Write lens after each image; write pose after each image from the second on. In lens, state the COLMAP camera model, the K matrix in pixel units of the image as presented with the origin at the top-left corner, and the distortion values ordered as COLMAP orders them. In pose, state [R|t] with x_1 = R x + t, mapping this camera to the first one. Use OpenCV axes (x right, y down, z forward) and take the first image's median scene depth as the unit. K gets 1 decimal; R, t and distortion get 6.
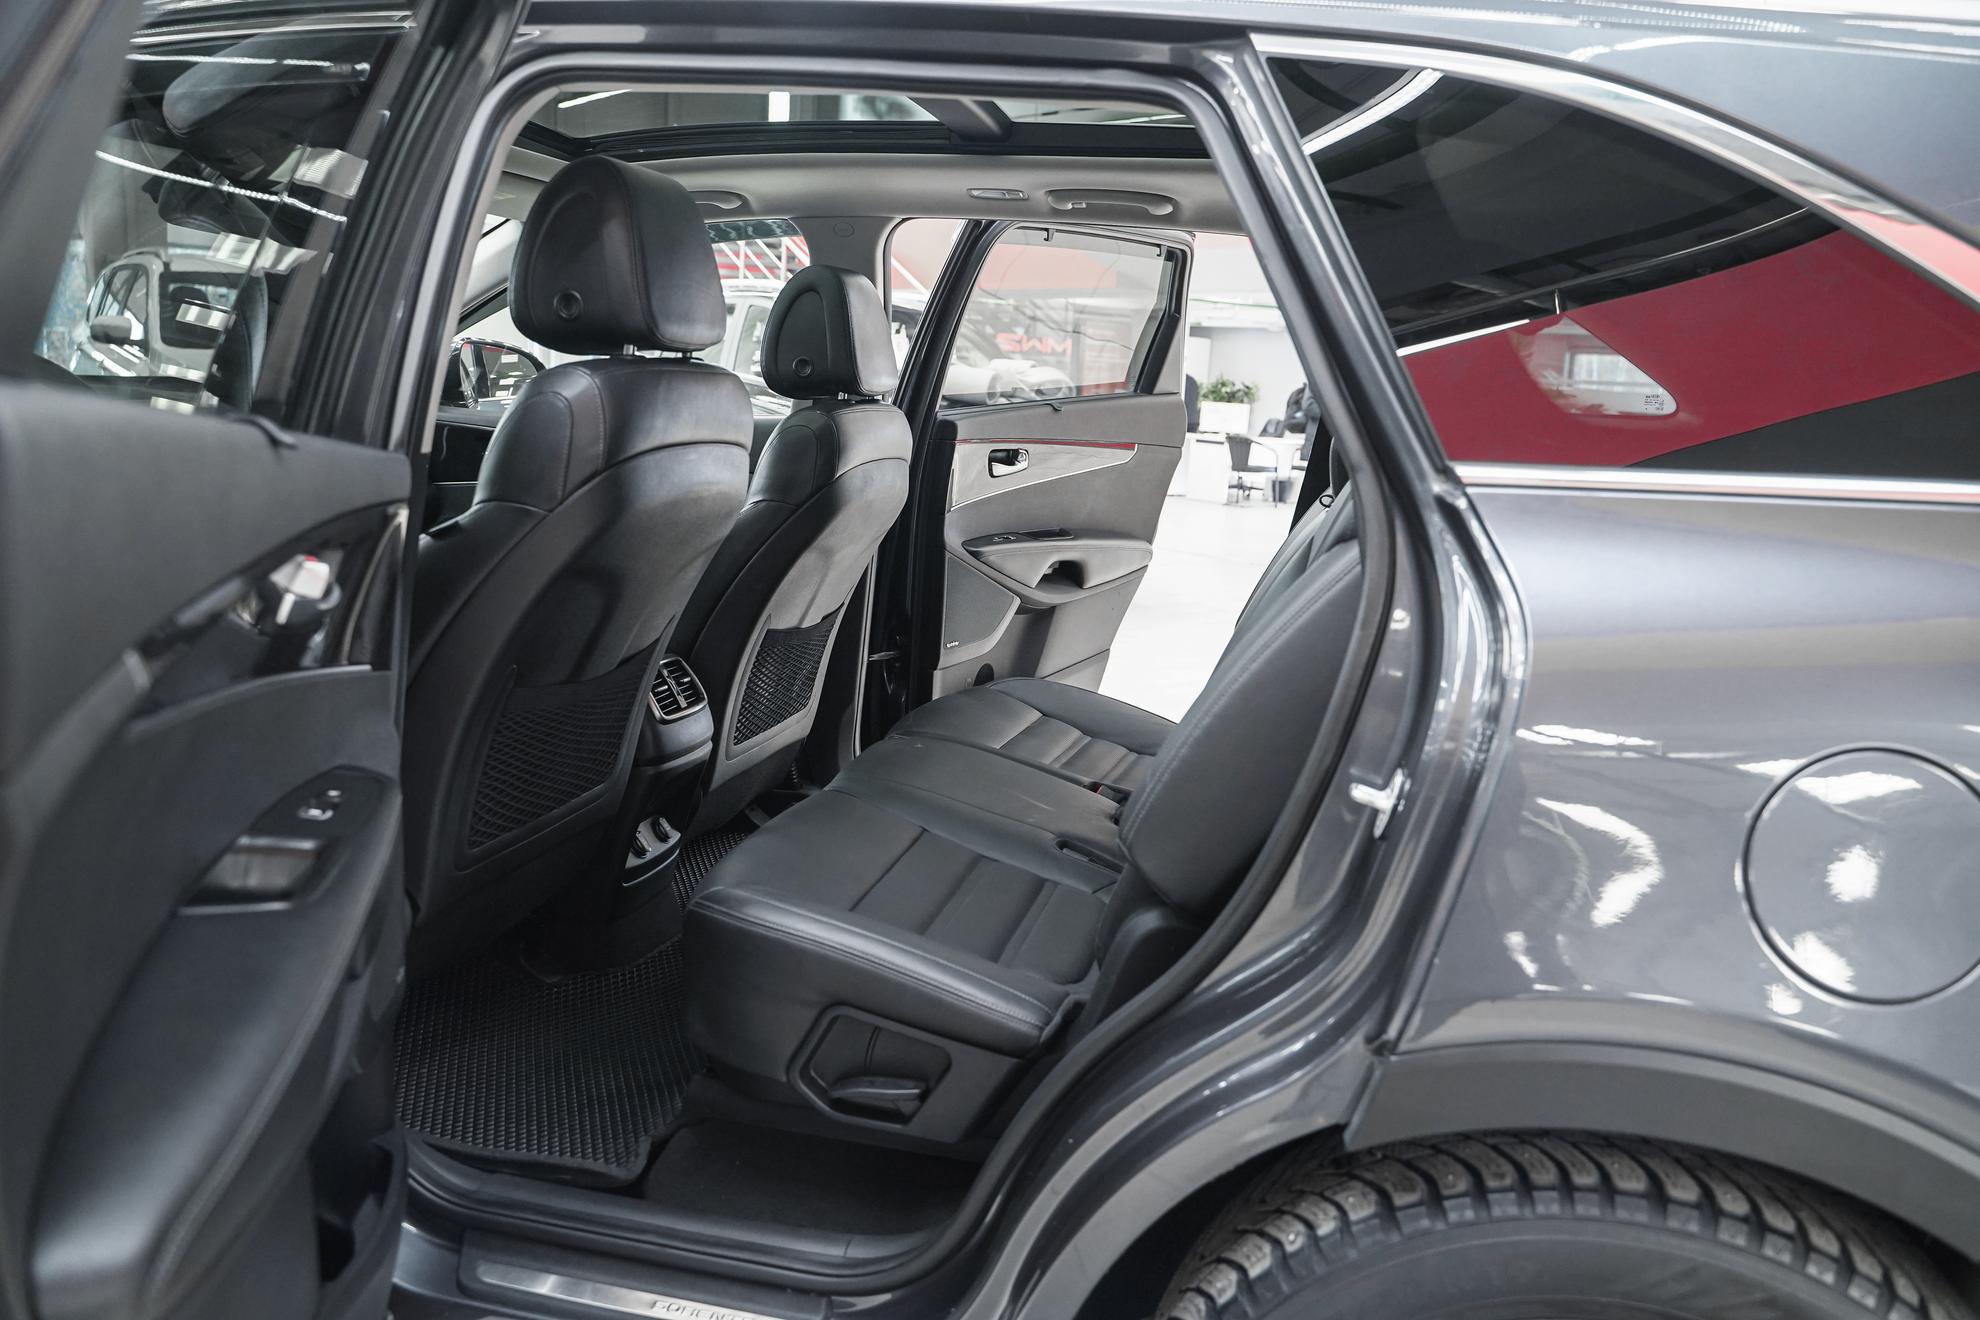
lens RADIAL K [[1620.4, 0, 1018.6], [0, 1620.4, 637.1], [0, 0, 1]] dist [0.000163, -0.002271]
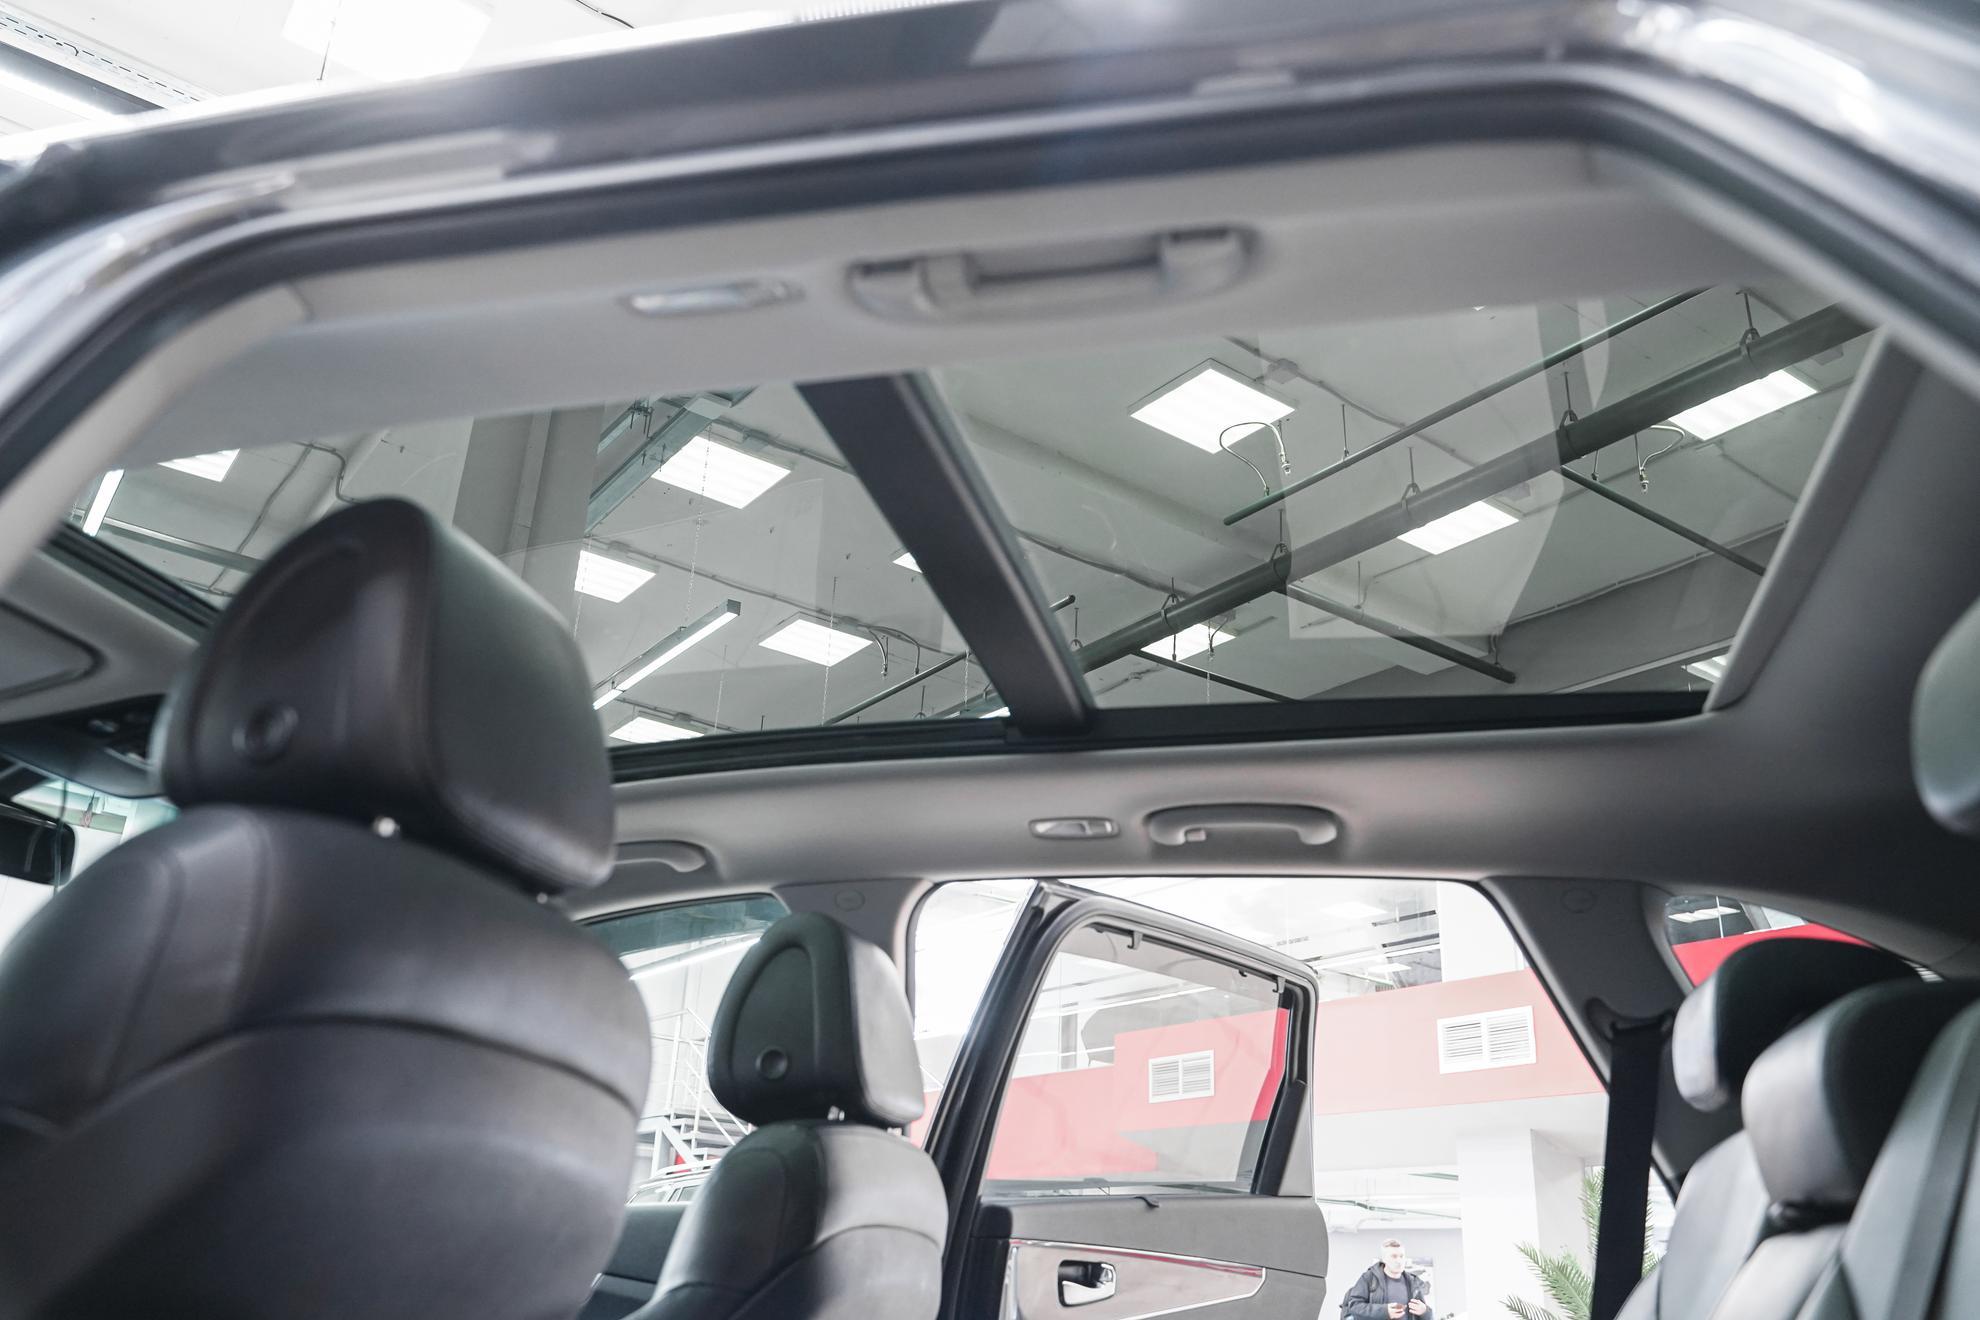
lens RADIAL K [[1620.4, 0, 1018.6], [0, 1620.4, 637.1], [0, 0, 1]] dist [0.000163, -0.002271]
pose [[0.999711, -0.023662, -0.004156, -0.028510], [0.017915, 0.849538, -0.527223, 0.018484], [0.016006, 0.526997, 0.849717, 0.335991]]
